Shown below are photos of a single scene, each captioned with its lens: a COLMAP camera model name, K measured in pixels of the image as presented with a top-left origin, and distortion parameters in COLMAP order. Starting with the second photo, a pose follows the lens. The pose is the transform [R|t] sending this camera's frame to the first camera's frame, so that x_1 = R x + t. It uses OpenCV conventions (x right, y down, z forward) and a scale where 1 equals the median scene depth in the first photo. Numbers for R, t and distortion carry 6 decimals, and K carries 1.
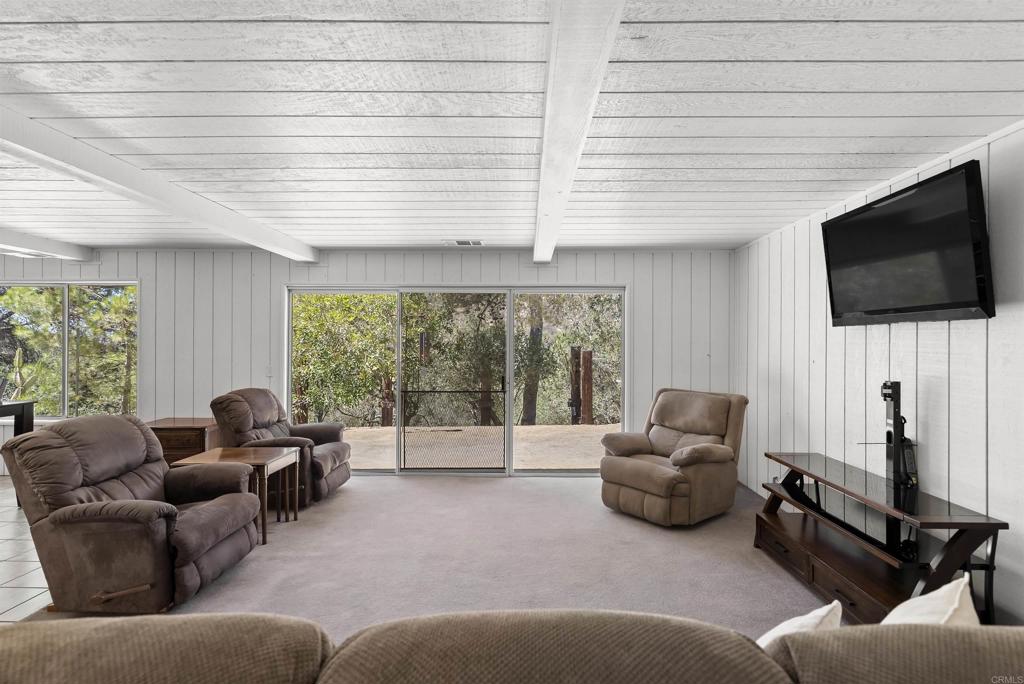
lens RADIAL K [[478.2, 0, 512.0], [0, 478.2, 342.0], [0, 0, 1]] dist [-0.001193, 0.000100]
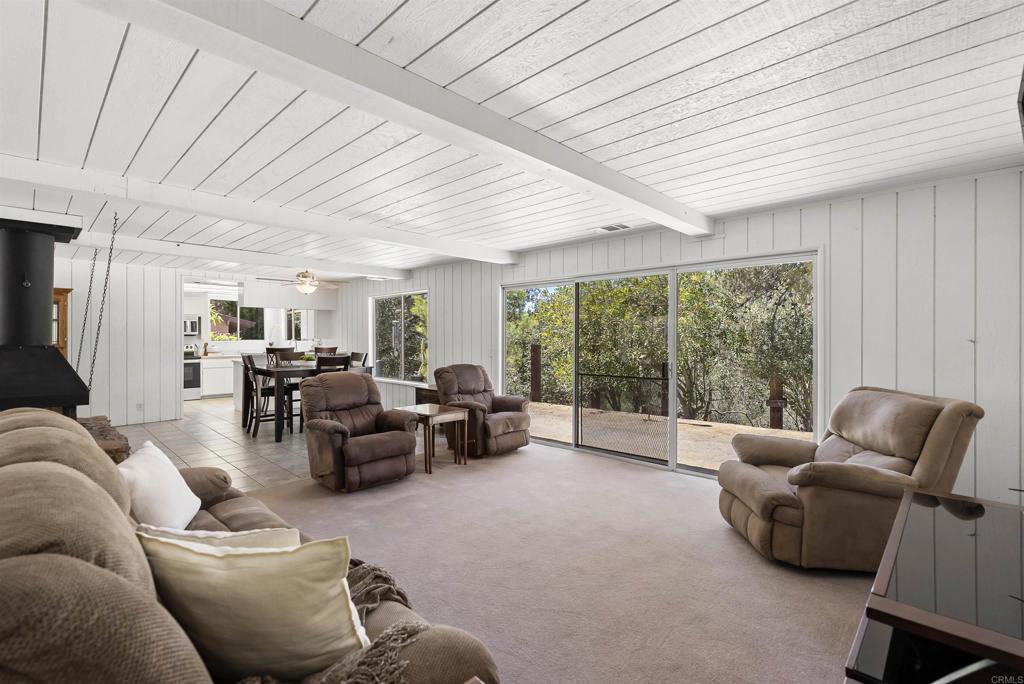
lens RADIAL K [[469.1, 0, 512.0], [0, 469.1, 342.0], [0, 0, 1]] dist [-0.001094, 0.000206]
pose [[0.724592, 0.004356, -0.689164, 0.475388], [0.002994, 0.999951, 0.009468, 0.025027], [0.689171, -0.008924, 0.724543, 0.150988]]
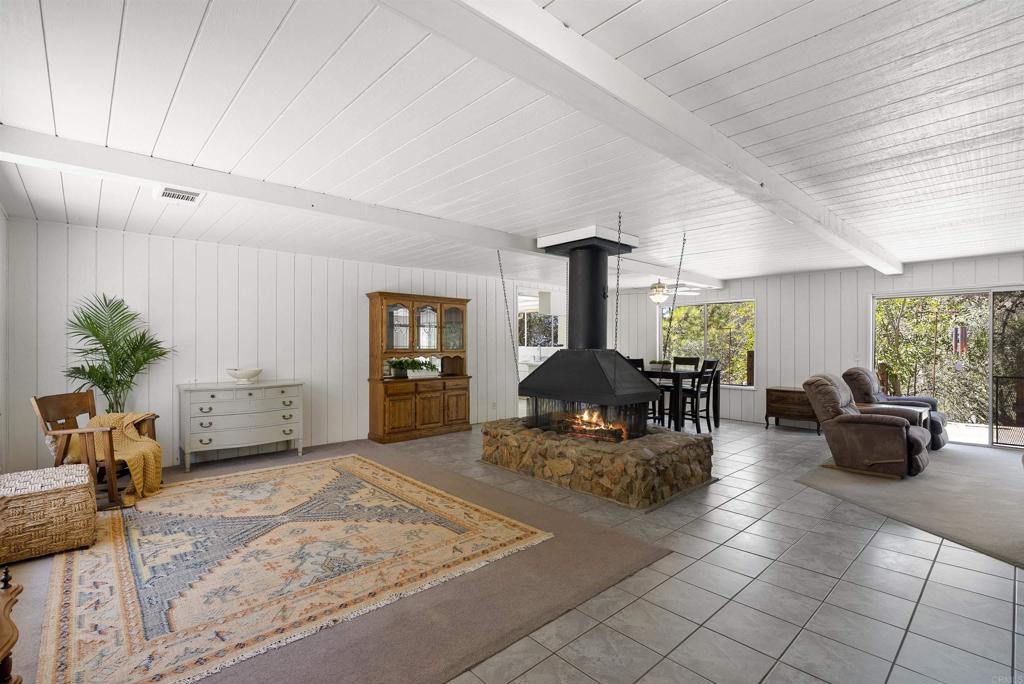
lens RADIAL K [[469.1, 0, 512.0], [0, 469.1, 342.0], [0, 0, 1]] dist [-0.001094, 0.000206]
pose [[0.684253, -0.002117, -0.729241, -0.242253], [-0.001479, 0.999990, -0.004291, 0.026590], [0.729243, 0.004015, 0.684243, -0.747758]]
